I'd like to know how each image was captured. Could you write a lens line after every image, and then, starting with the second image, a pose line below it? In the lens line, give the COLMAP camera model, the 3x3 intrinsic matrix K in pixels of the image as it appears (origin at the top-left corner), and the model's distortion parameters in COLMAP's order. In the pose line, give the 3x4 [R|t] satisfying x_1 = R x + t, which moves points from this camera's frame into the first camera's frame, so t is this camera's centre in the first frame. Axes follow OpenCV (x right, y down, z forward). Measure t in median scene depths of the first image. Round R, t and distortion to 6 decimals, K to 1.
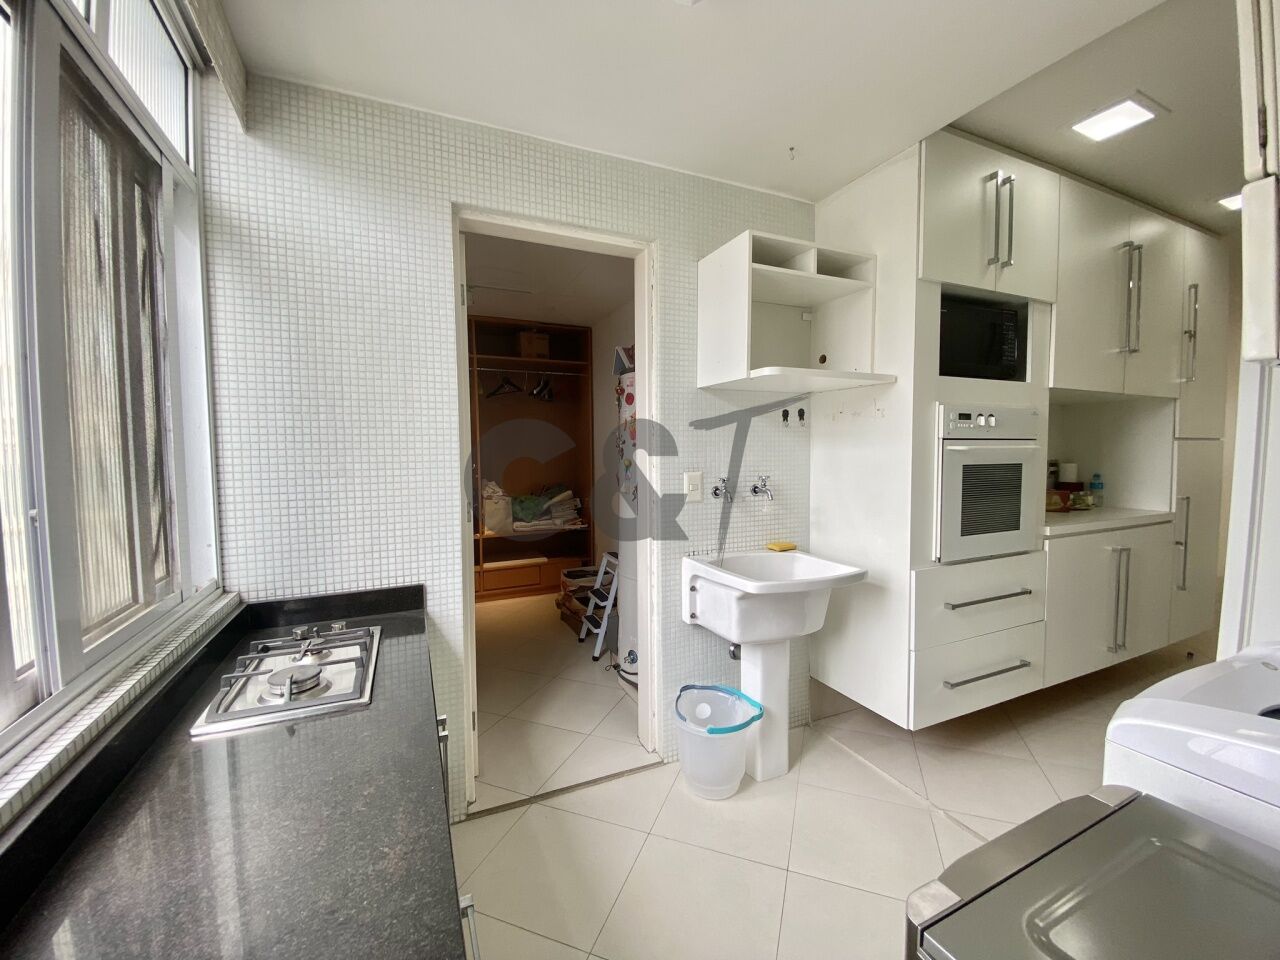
lens RADIAL K [[520.3, 0, 652.9], [0, 520.3, 473.2], [0, 0, 1]] dist [-0.005785, -0.001015]
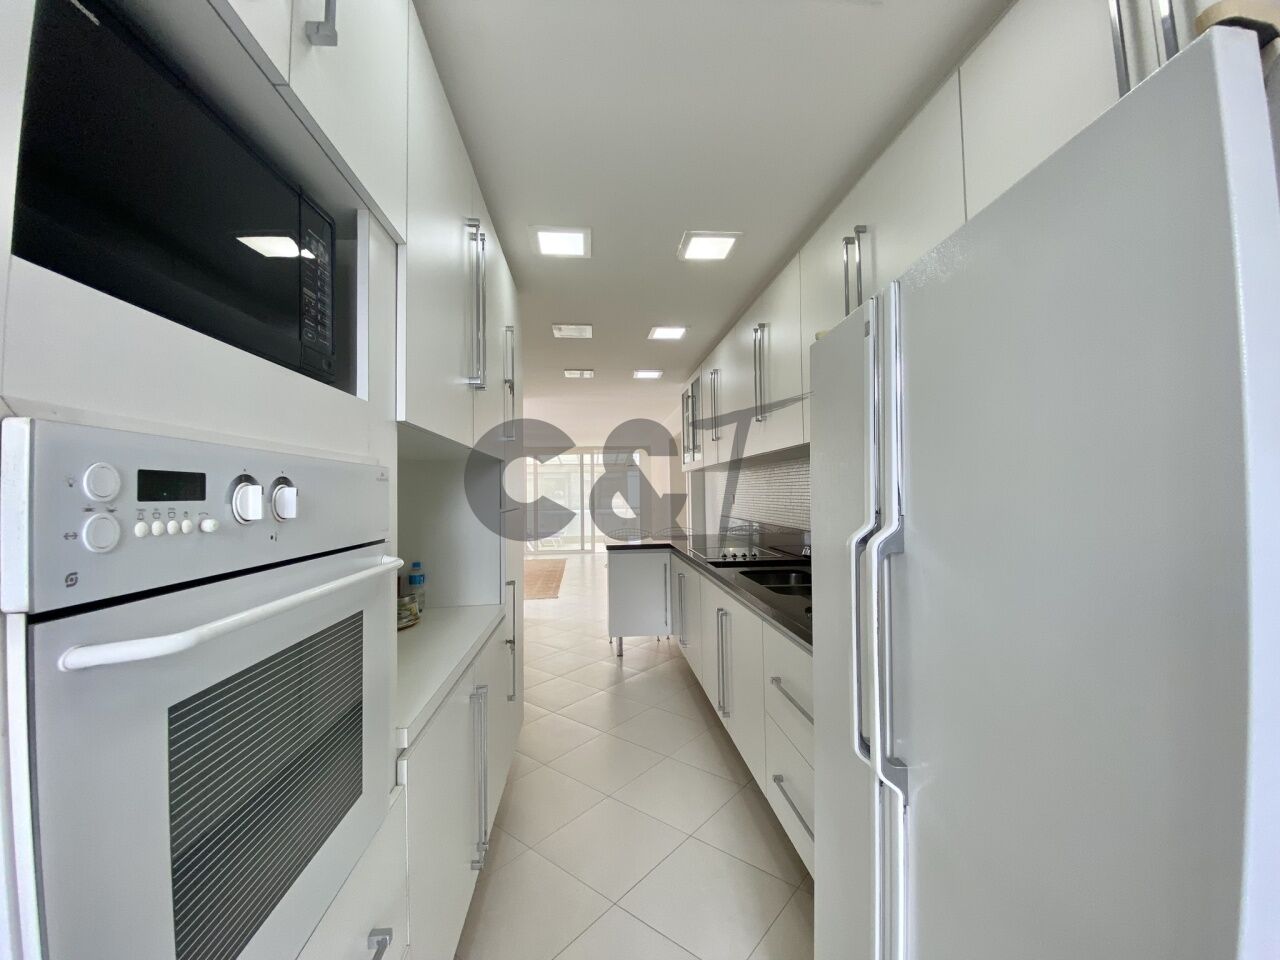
lens RADIAL K [[520.3, 0, 644.8], [0, 520.3, 474.3], [0, 0, 1]] dist [-0.005785, -0.001015]
pose [[0.330934, 0.034548, 0.943021, 0.332192], [0.060142, 0.996526, -0.057614, -0.064599], [-0.941736, 0.075781, 0.327706, 0.533374]]
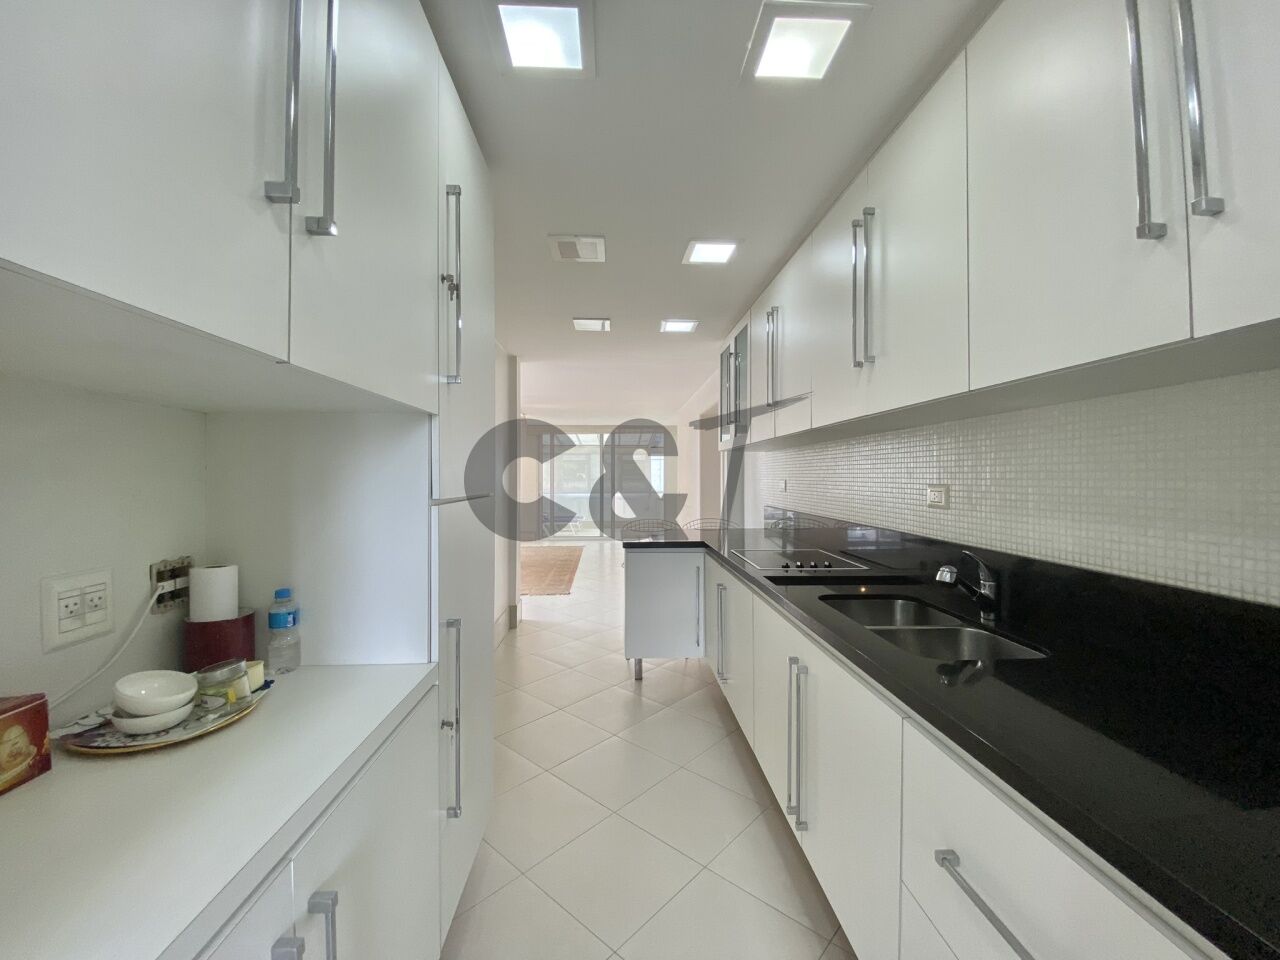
lens RADIAL K [[520.3, 0, 645.6], [0, 520.3, 473.8], [0, 0, 1]] dist [-0.005785, -0.001015]
pose [[0.370259, 0.011499, 0.928857, 0.661905], [0.043431, 0.998616, -0.029675, -0.070997], [-0.927913, 0.051329, 0.369248, 0.663359]]
